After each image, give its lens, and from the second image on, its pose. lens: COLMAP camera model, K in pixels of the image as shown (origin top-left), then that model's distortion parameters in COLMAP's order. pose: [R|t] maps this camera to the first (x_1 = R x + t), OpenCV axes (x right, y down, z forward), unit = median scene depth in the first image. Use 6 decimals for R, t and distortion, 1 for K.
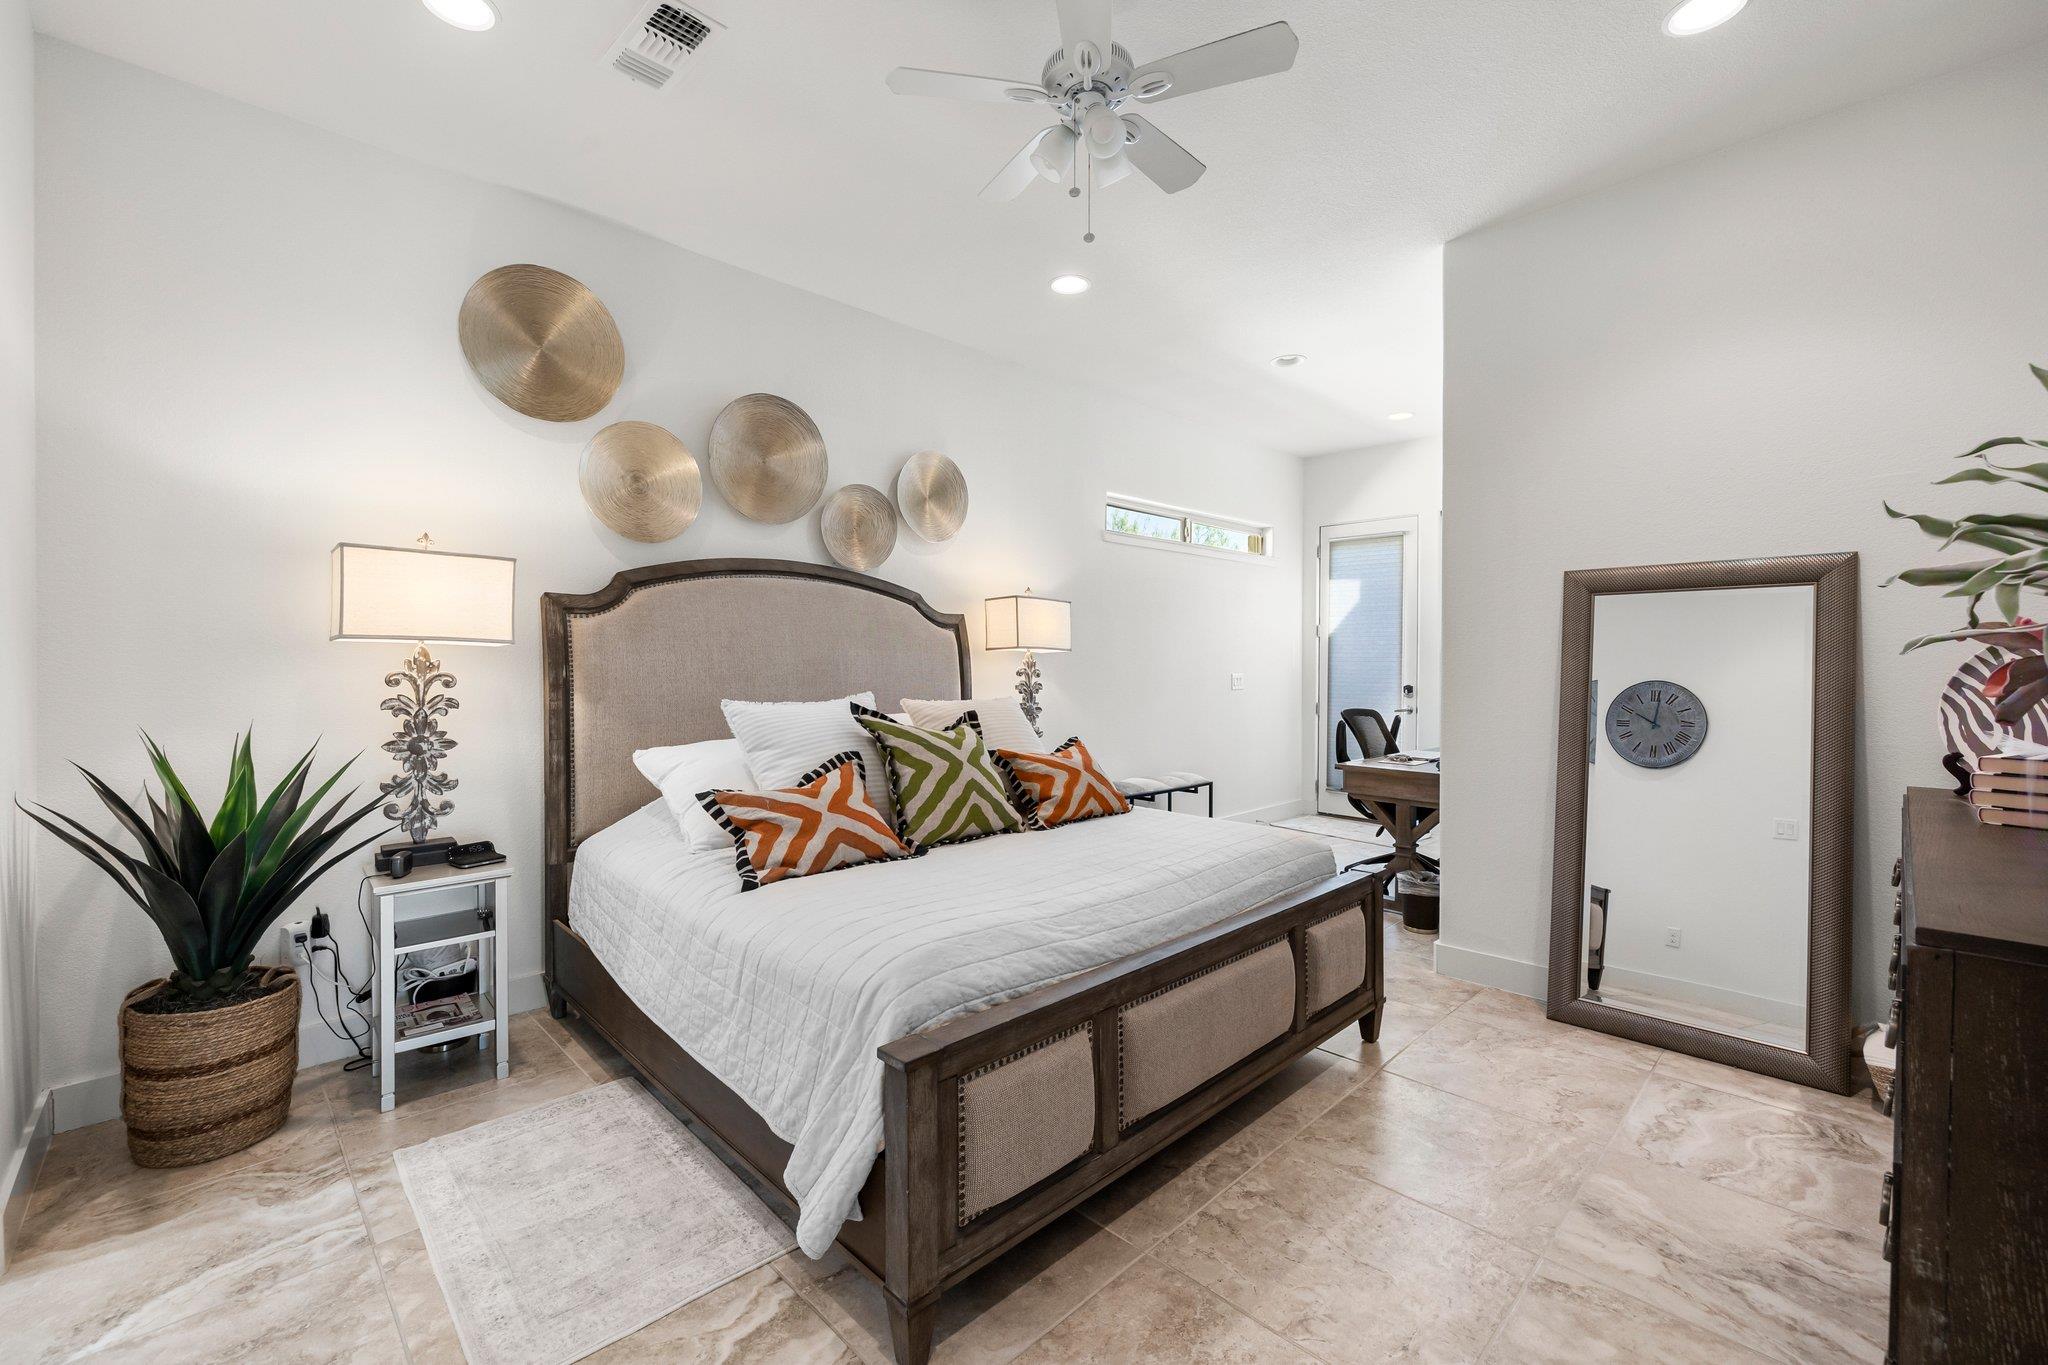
lens RADIAL K [[860.0, 0, 1020.0], [0, 860.0, 673.2], [0, 0, 1]] dist [0.000154, 0.000024]
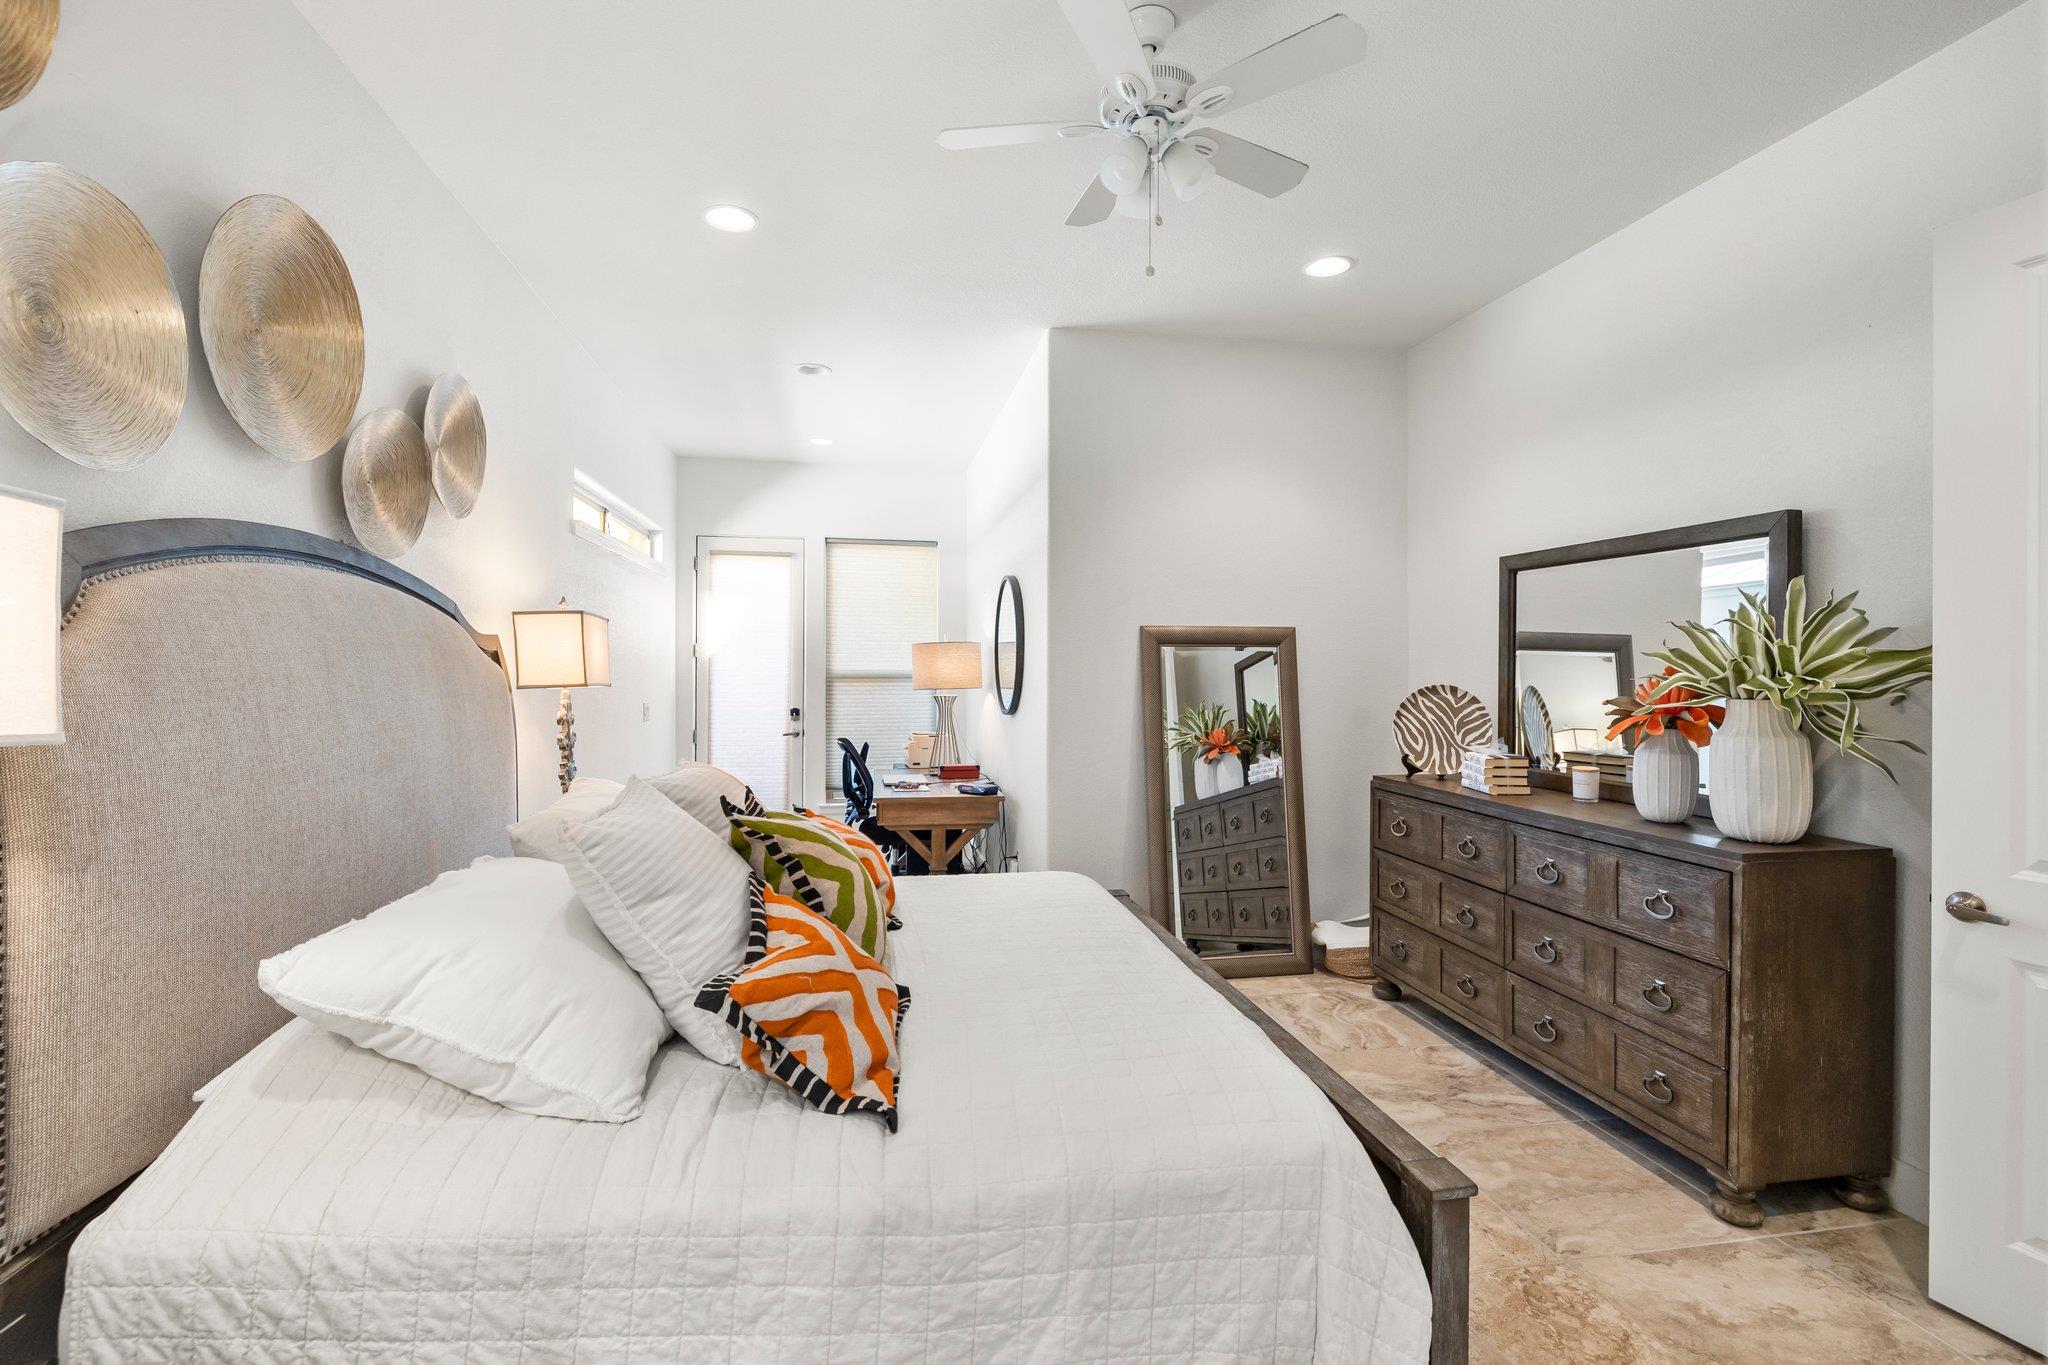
lens RADIAL K [[913.9, 0, 1015.8], [0, 913.9, 672.3], [0, 0, 1]] dist [-0.009526, -0.000401]
pose [[0.560360, -0.003260, 0.828242, -0.763492], [0.007638, 0.999970, -0.001232, -0.067043], [-0.828214, 0.007016, 0.560369, 0.531592]]
